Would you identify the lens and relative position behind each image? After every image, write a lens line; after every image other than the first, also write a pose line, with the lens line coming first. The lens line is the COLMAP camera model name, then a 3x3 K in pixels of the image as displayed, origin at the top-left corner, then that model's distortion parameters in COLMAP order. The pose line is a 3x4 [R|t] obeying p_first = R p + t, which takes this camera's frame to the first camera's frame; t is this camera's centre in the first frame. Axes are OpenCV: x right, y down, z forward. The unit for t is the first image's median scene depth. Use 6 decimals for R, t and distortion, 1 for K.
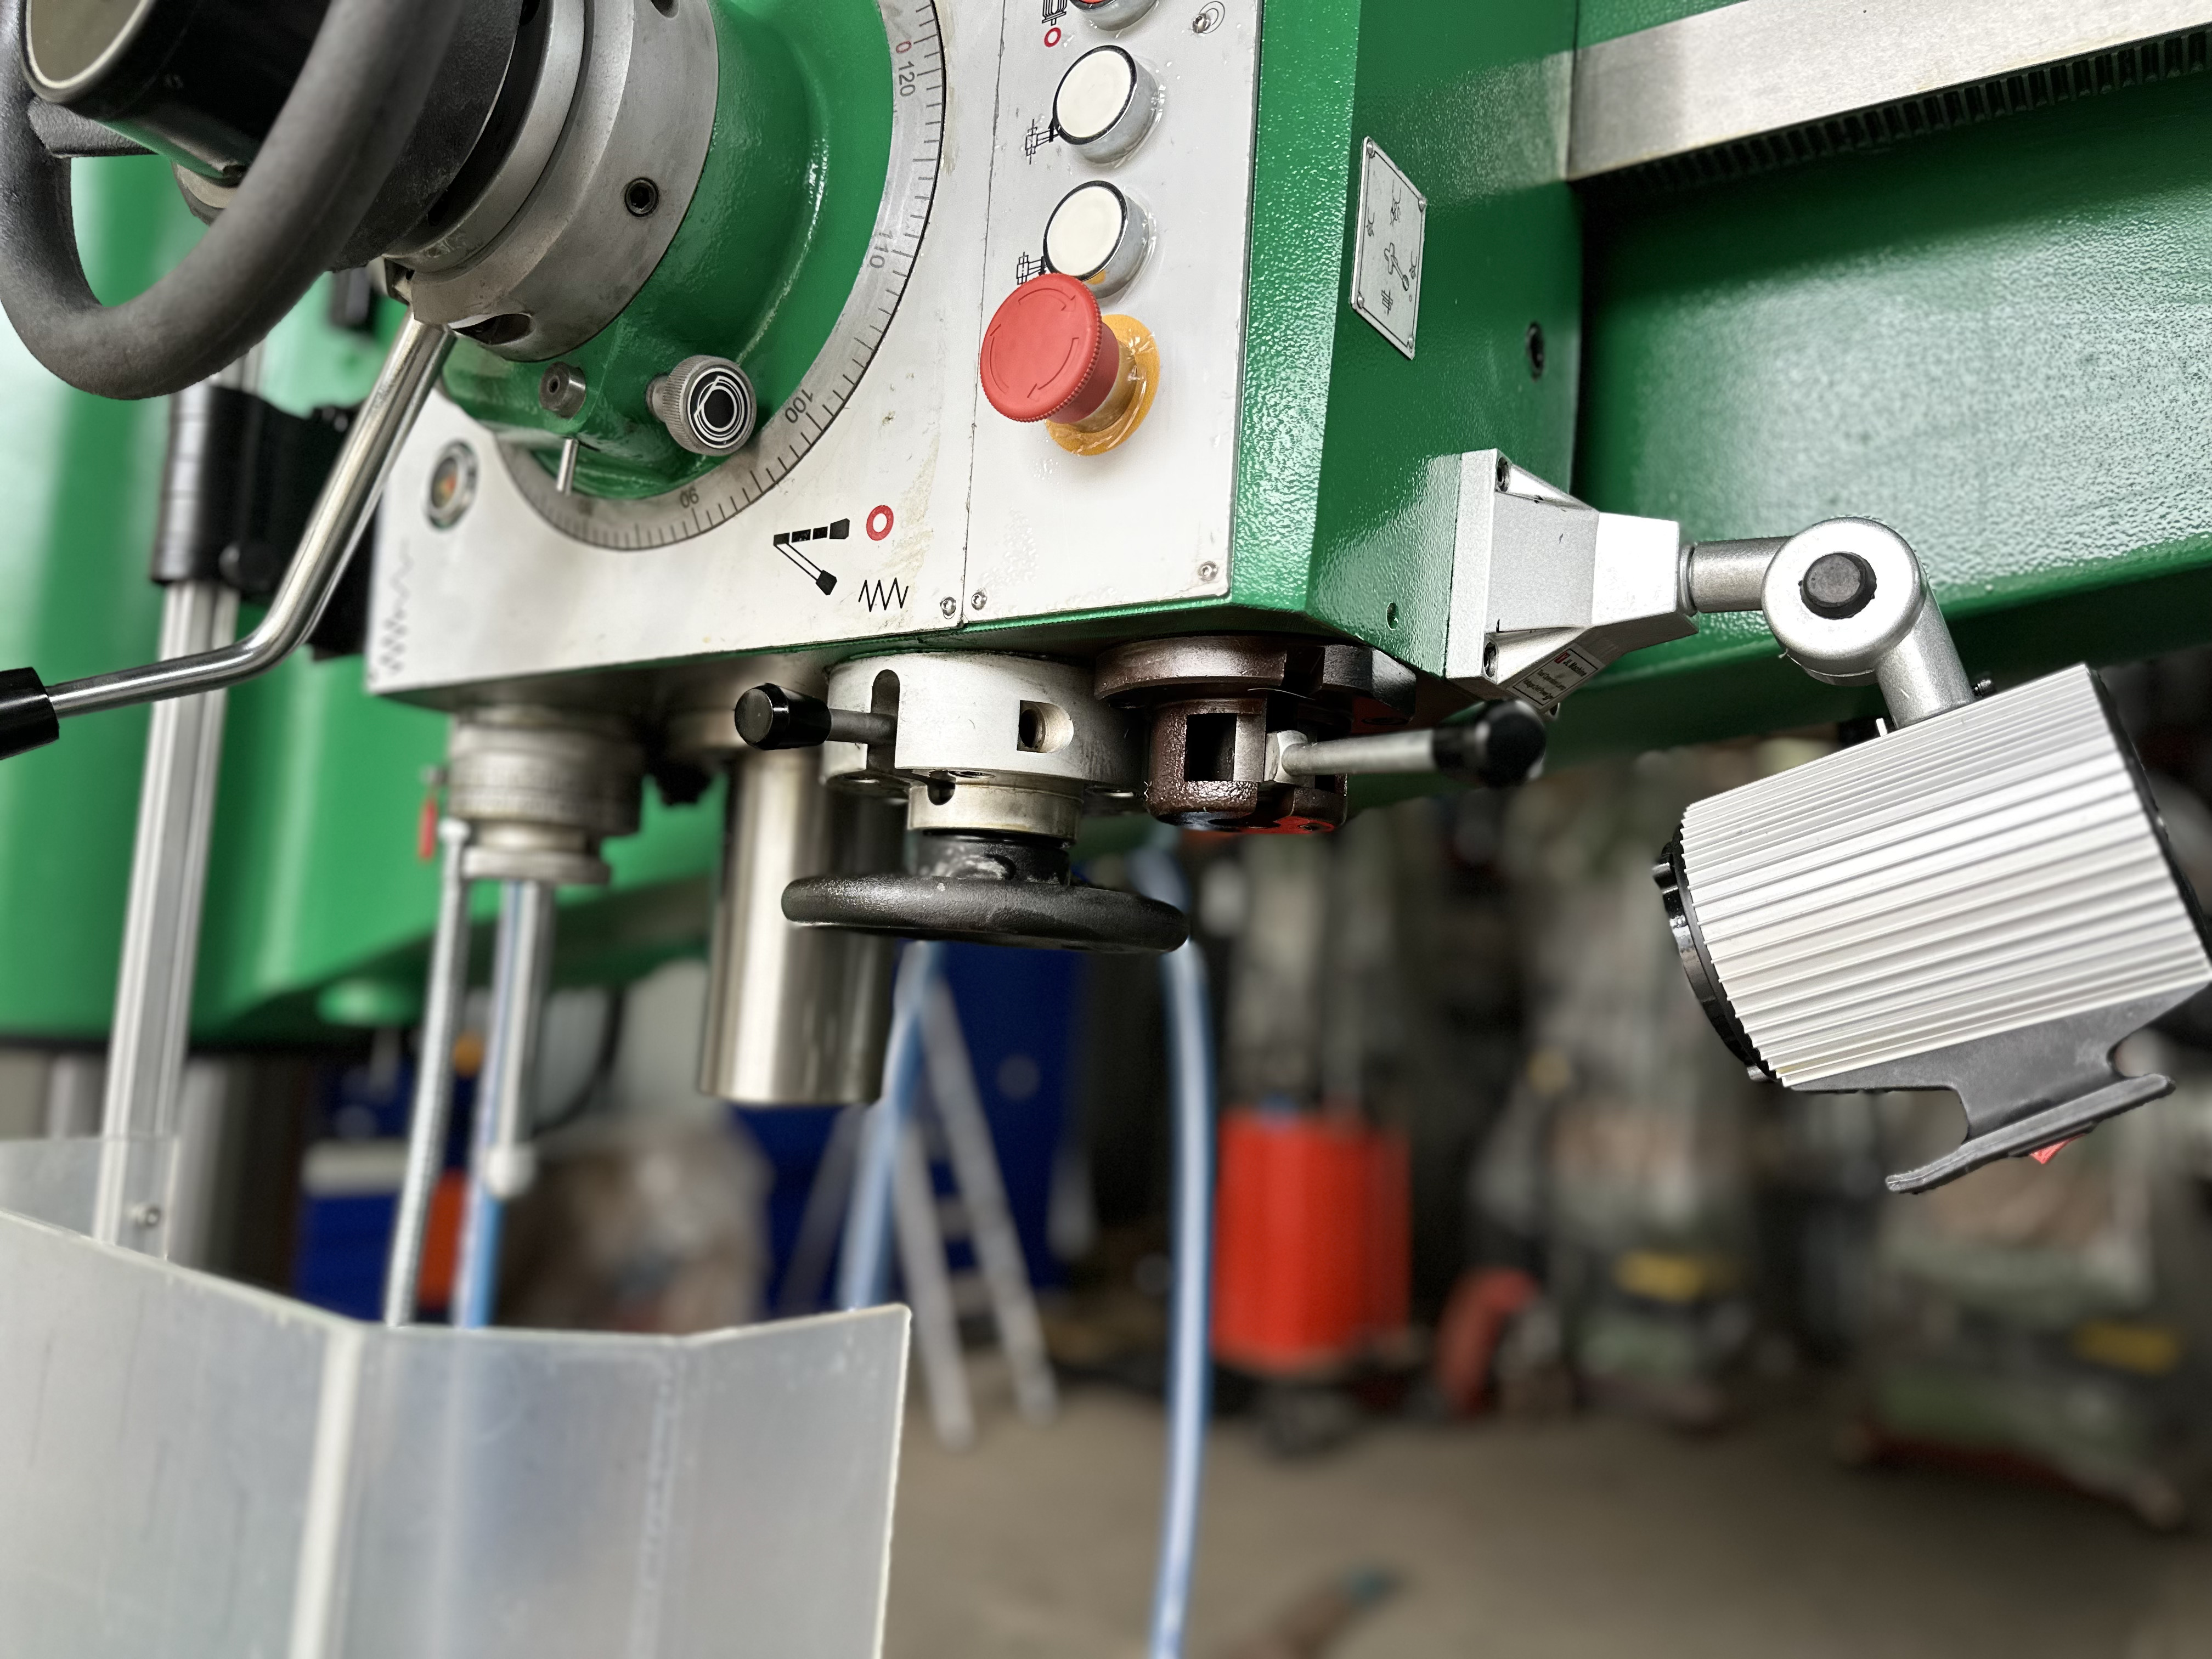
lens RADIAL K [[1551.7, 0, 1106.0], [0, 1551.7, 829.5], [0, 0, 1]] dist [0.054592, -0.080729]
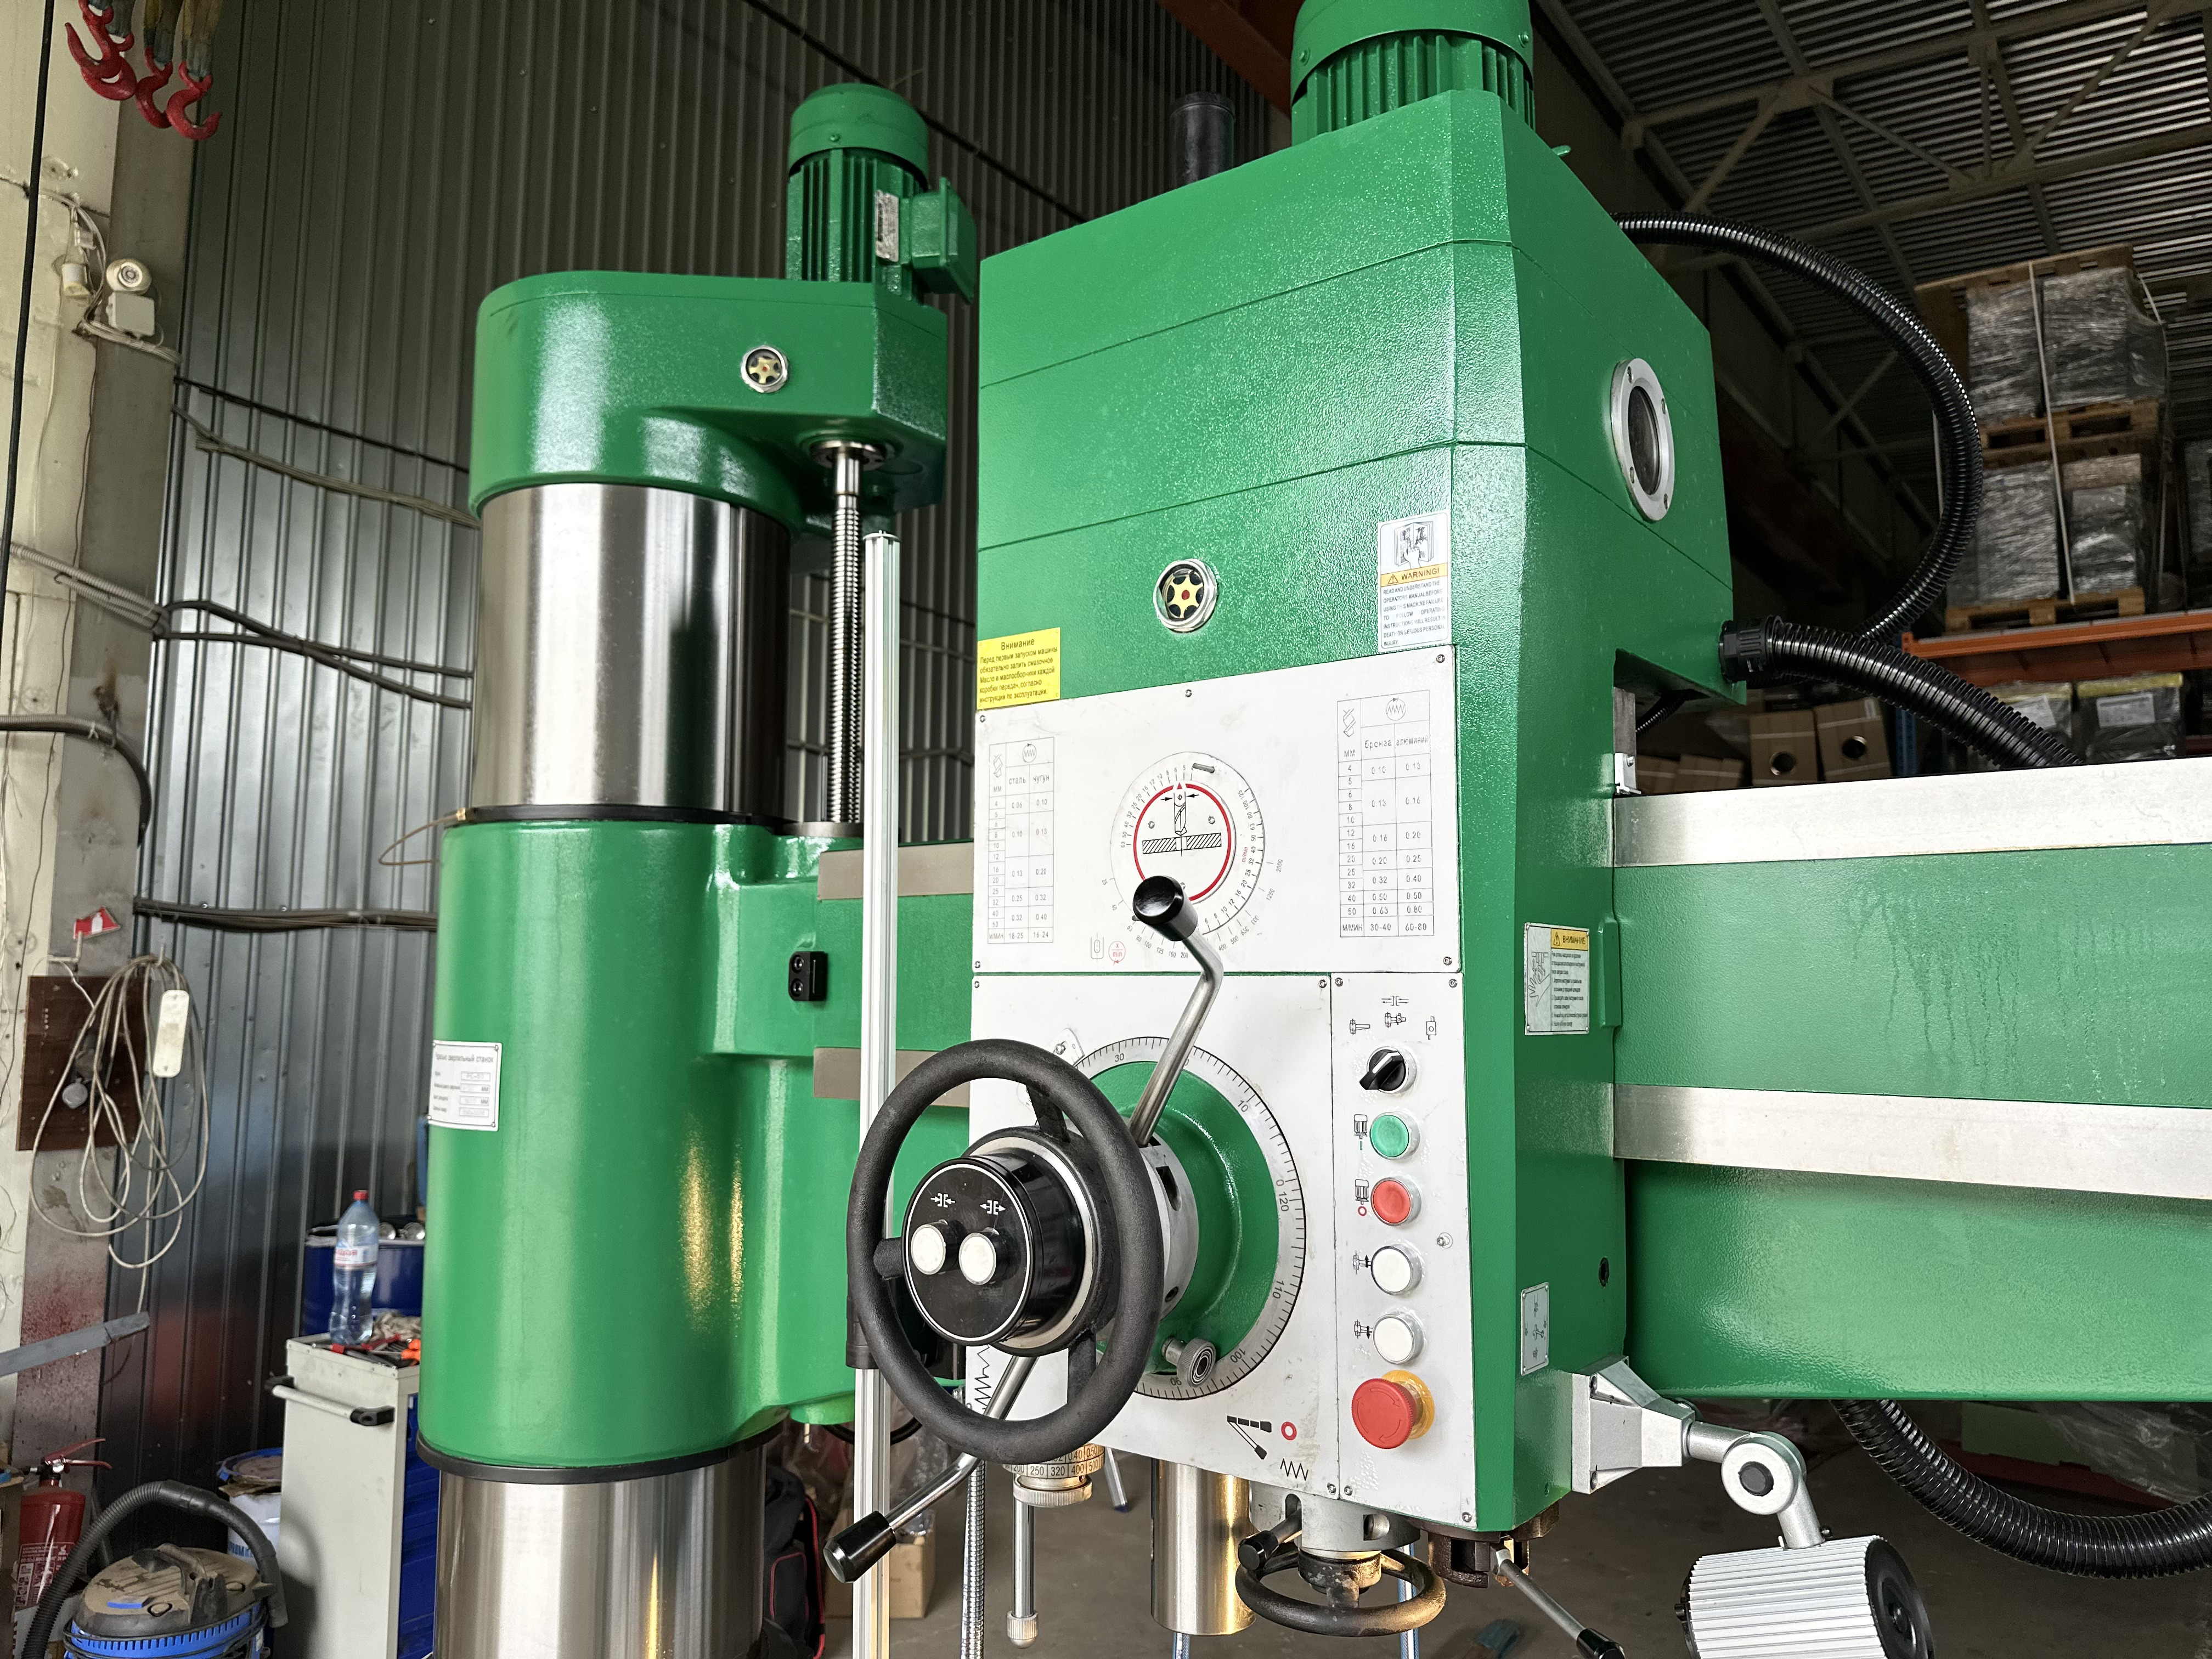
lens RADIAL K [[1551.7, 0, 1106.0], [0, 1551.7, 829.5], [0, 0, 1]] dist [0.054592, -0.080729]
pose [[0.997374, -0.059300, -0.041581, -0.254648], [0.059798, 0.998152, 0.010850, -1.032136], [0.040861, -0.013308, 0.999076, -1.064983]]
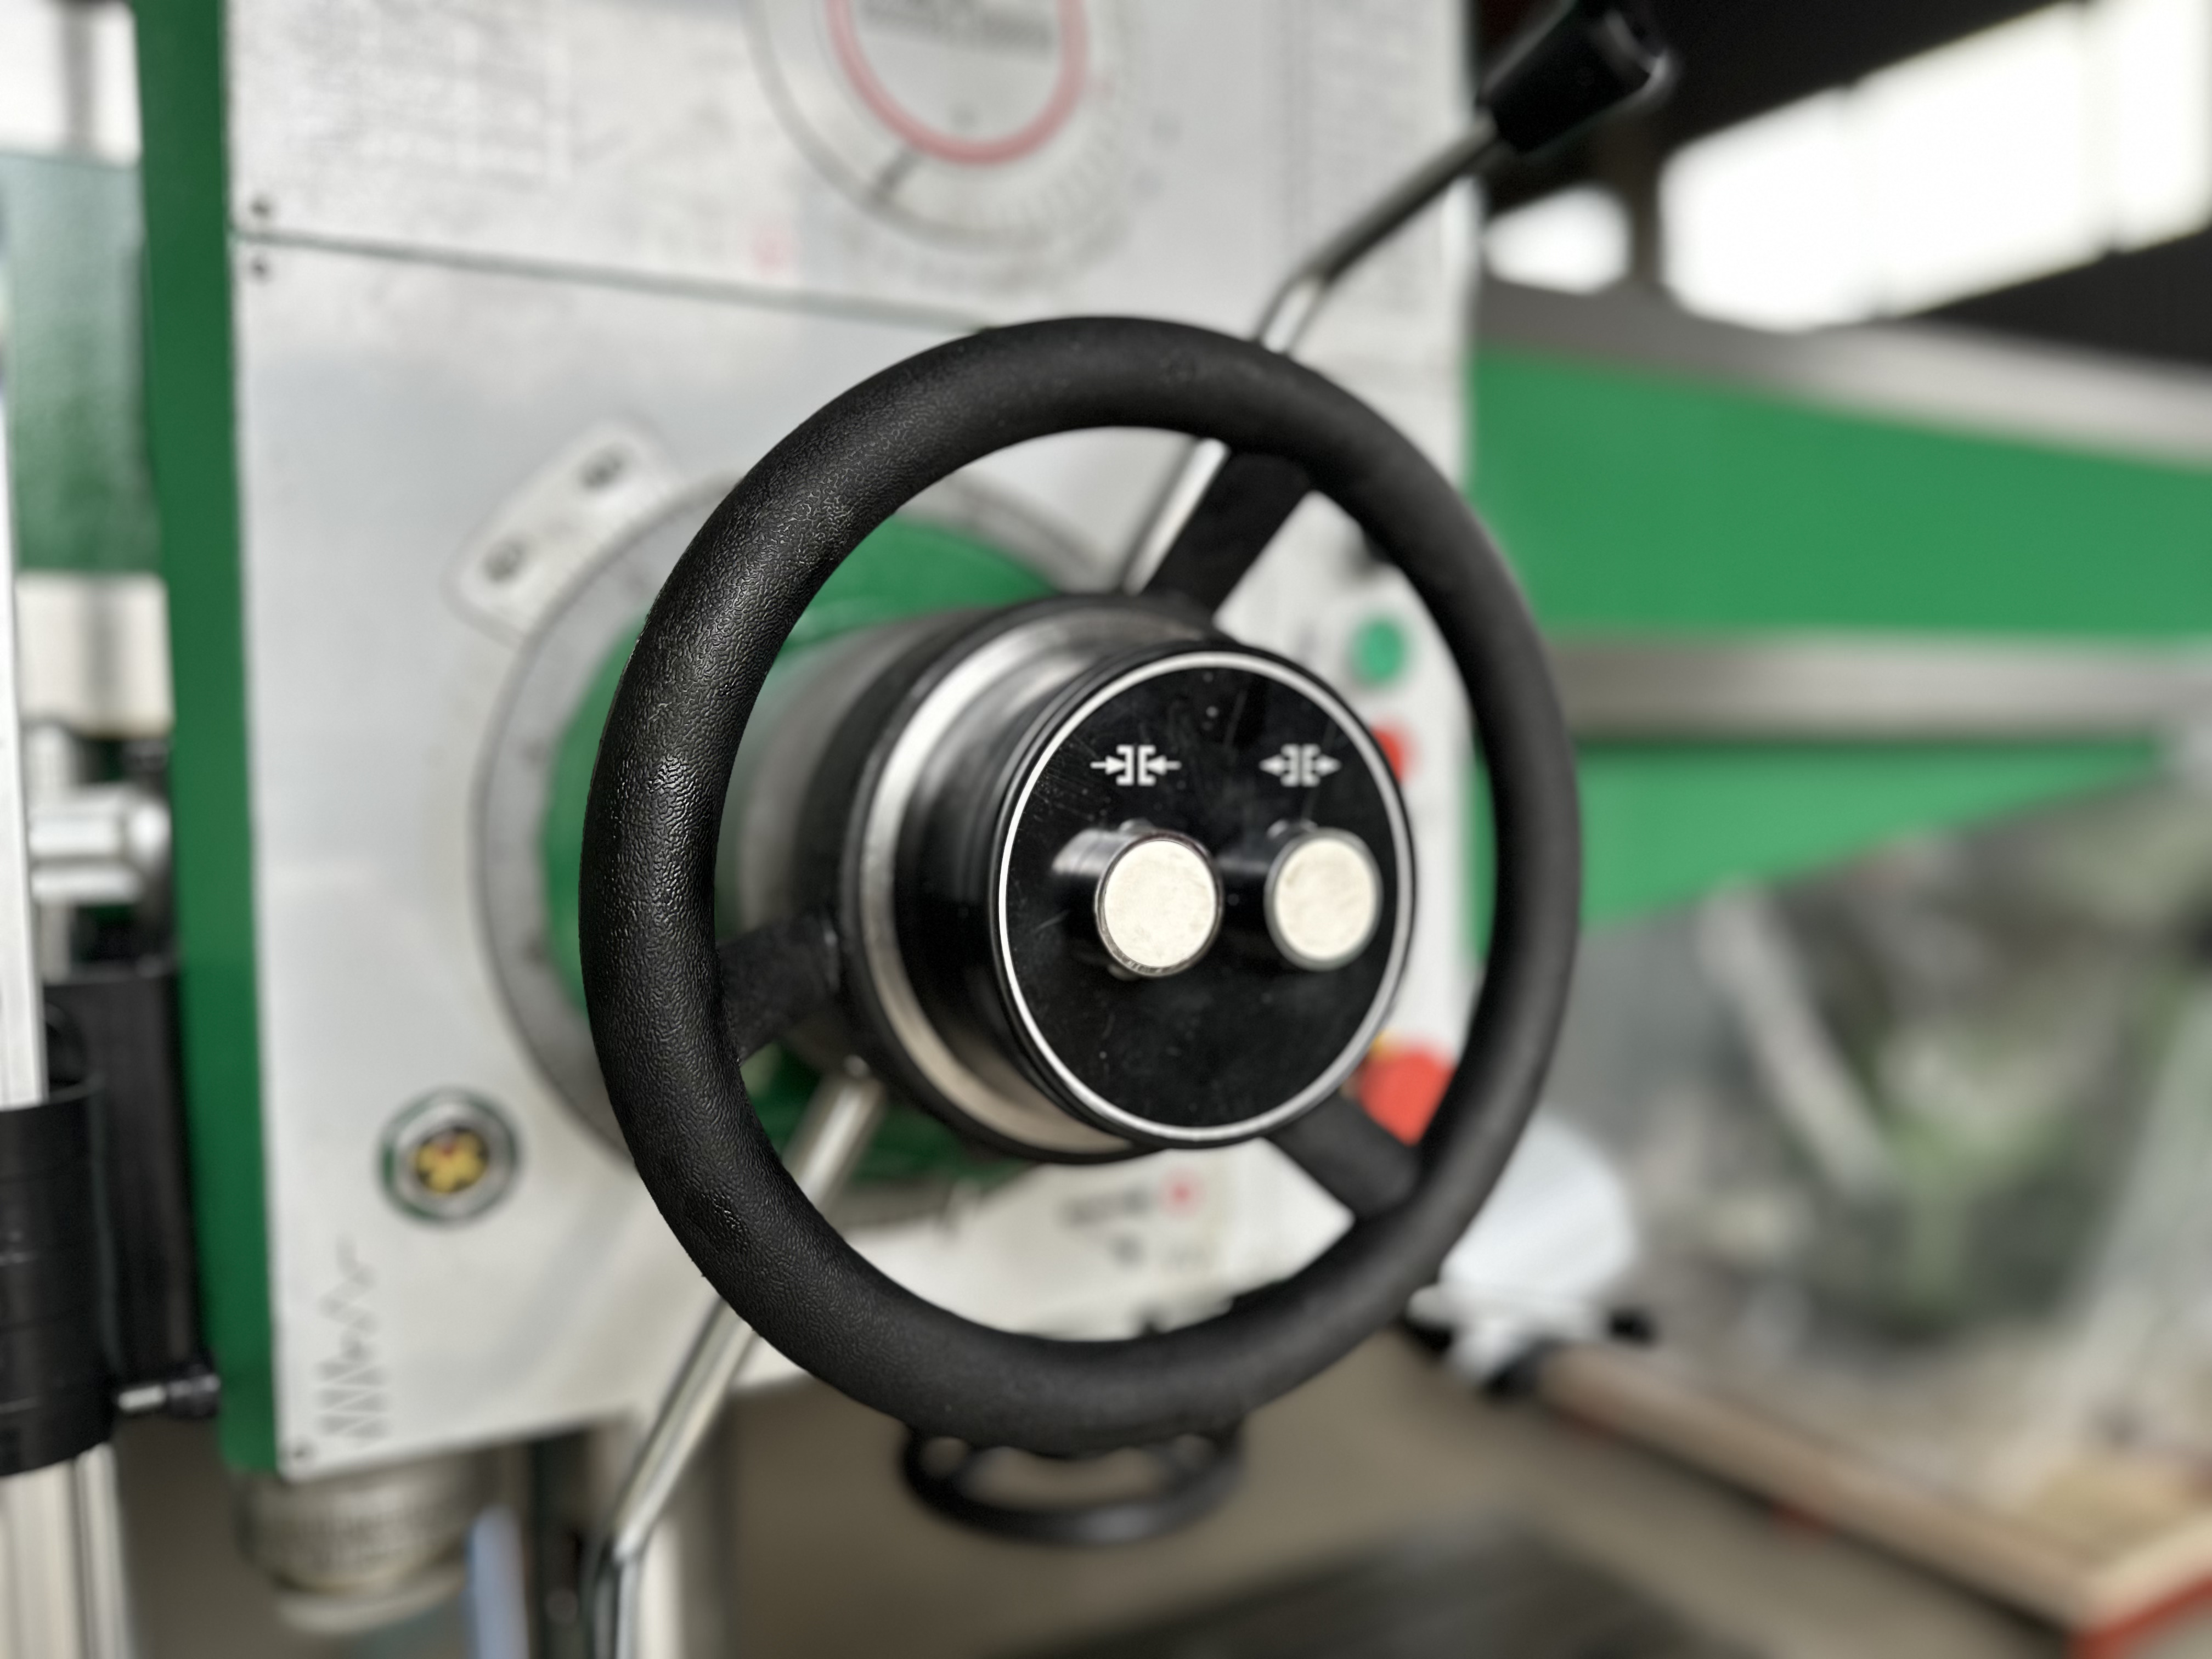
lens RADIAL K [[1551.7, 0, 1106.0], [0, 1551.7, 829.5], [0, 0, 1]] dist [0.054592, -0.080729]
pose [[0.428228, -0.136441, 0.893311, -1.158726], [-0.059107, 0.982190, 0.178351, -0.644545], [-0.901735, -0.129176, 0.412537, 0.623485]]
